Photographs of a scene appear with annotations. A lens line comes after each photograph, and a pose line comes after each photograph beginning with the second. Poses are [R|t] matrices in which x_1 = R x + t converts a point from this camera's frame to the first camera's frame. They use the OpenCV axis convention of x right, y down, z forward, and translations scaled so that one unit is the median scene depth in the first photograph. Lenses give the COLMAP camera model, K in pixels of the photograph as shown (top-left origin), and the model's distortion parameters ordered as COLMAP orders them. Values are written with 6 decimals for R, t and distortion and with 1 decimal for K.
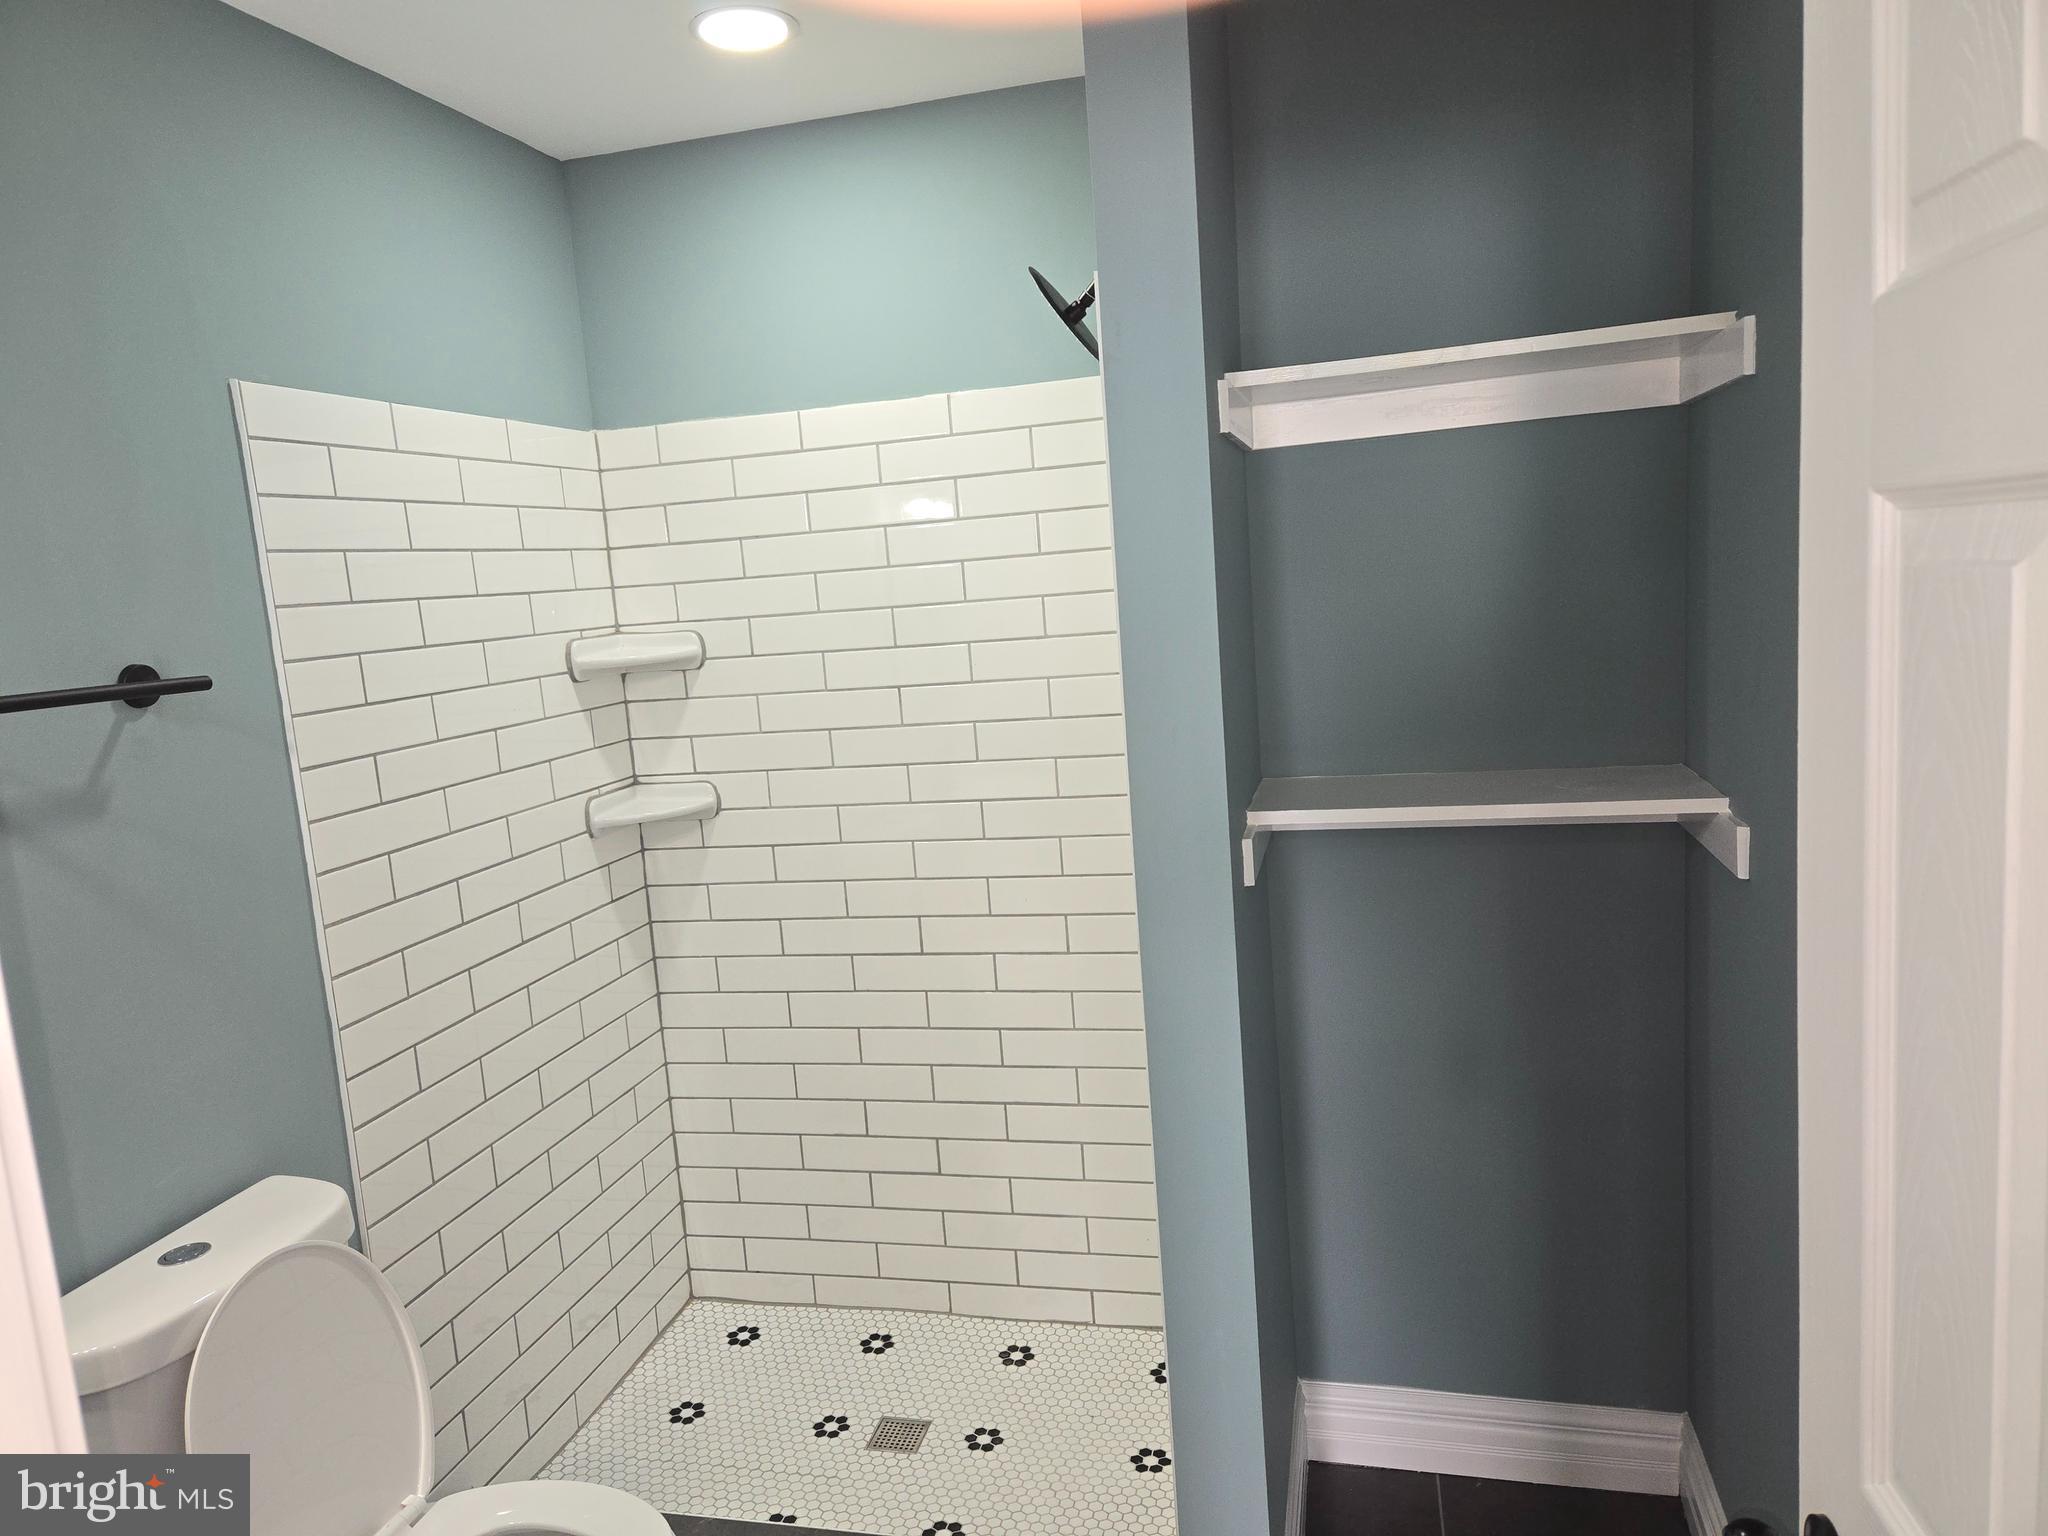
lens RADIAL K [[1364.6, 0, 1022.6], [0, 1364.6, 772.1], [0, 0, 1]] dist [0.036490, -0.030581]
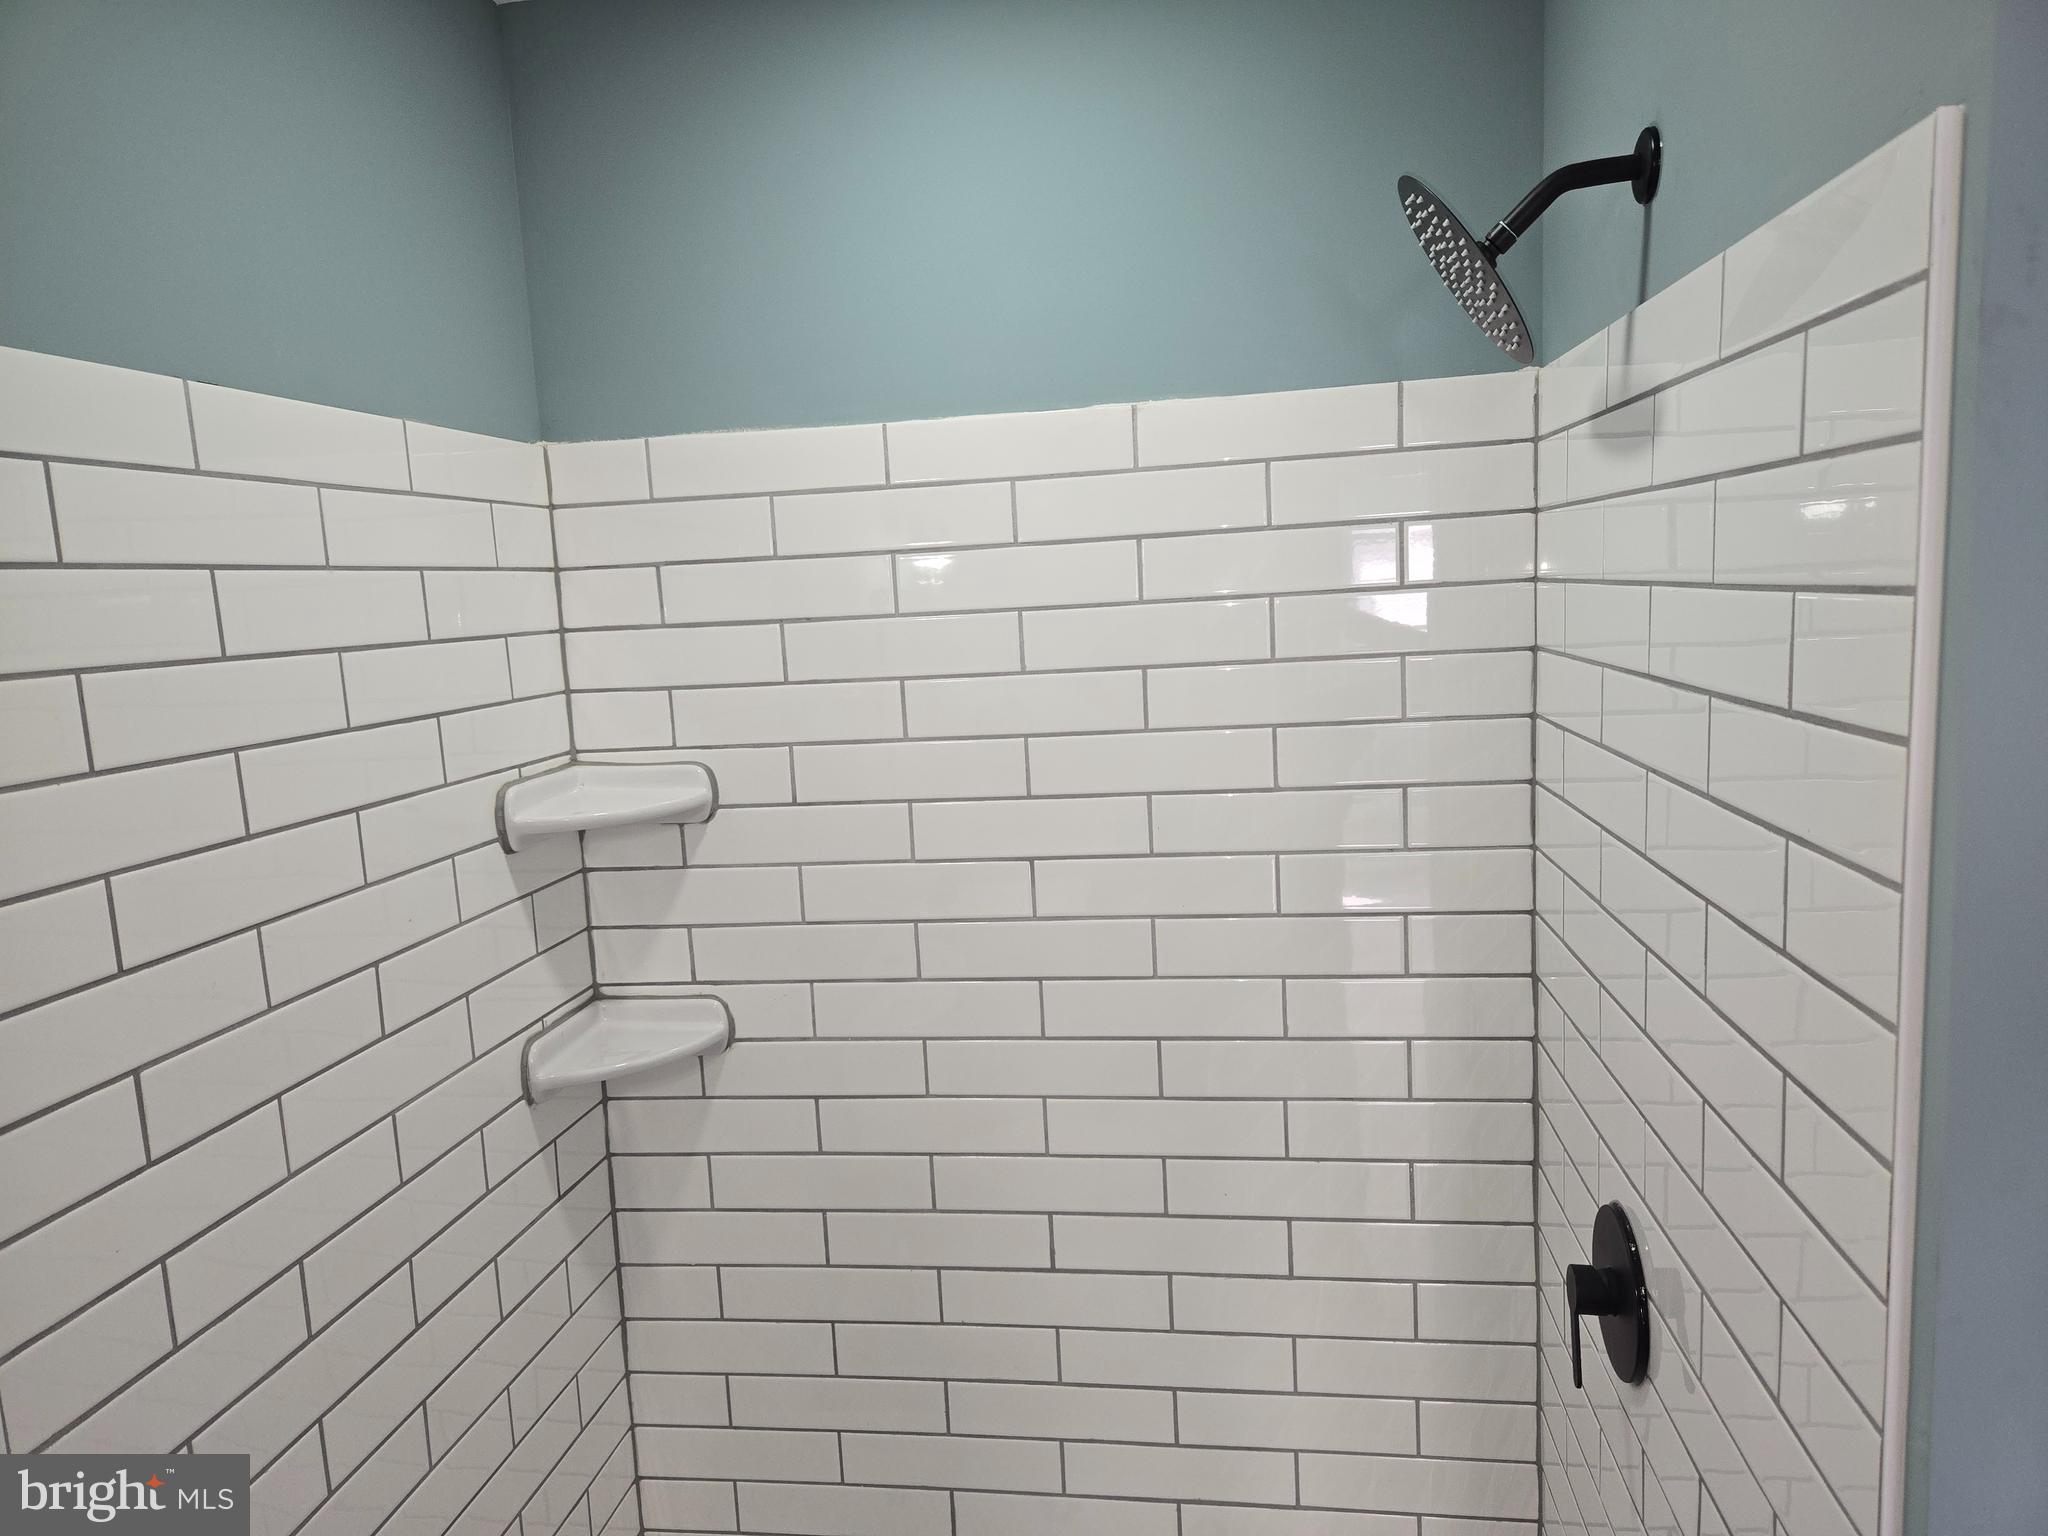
lens RADIAL K [[1364.6, 0, 1028.8], [0, 1364.6, 769.0], [0, 0, 1]] dist [0.036490, -0.030581]
pose [[0.995129, 0.010679, 0.097999, -0.152582], [-0.008850, 0.999779, -0.019080, -0.090895], [-0.098181, 0.018119, 0.995004, 0.359846]]
